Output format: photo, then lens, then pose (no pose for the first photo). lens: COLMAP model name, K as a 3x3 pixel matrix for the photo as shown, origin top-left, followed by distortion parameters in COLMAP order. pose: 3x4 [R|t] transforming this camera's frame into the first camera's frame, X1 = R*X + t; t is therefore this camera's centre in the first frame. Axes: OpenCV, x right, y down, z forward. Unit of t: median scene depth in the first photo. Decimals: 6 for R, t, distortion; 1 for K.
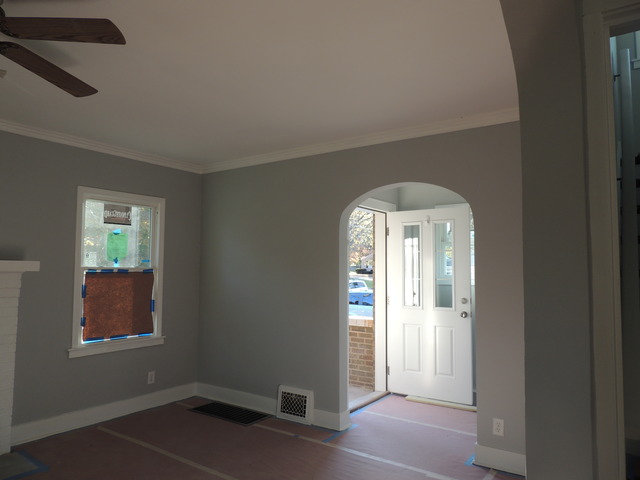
lens RADIAL K [[455.7, 0, 320.7], [0, 455.7, 241.0], [0, 0, 1]] dist [-0.020717, 0.002969]
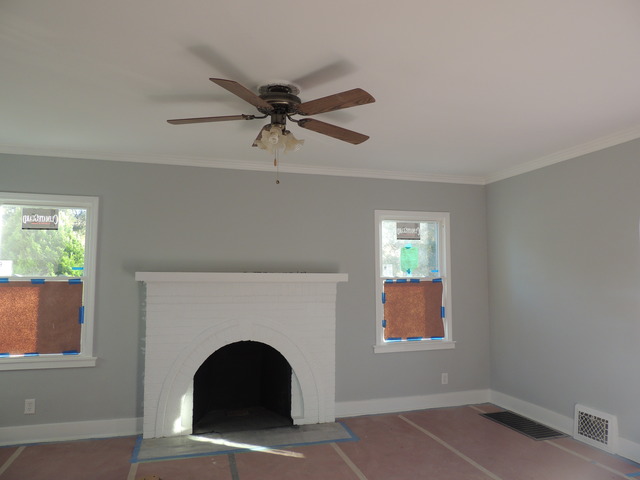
lens RADIAL K [[455.7, 0, 319.4], [0, 455.7, 239.6], [0, 0, 1]] dist [-0.020717, 0.002969]
pose [[0.781373, -0.059904, -0.621183, 0.093449], [0.047990, 0.998203, -0.035898, -0.006552], [0.622217, -0.001761, 0.782843, -0.038280]]
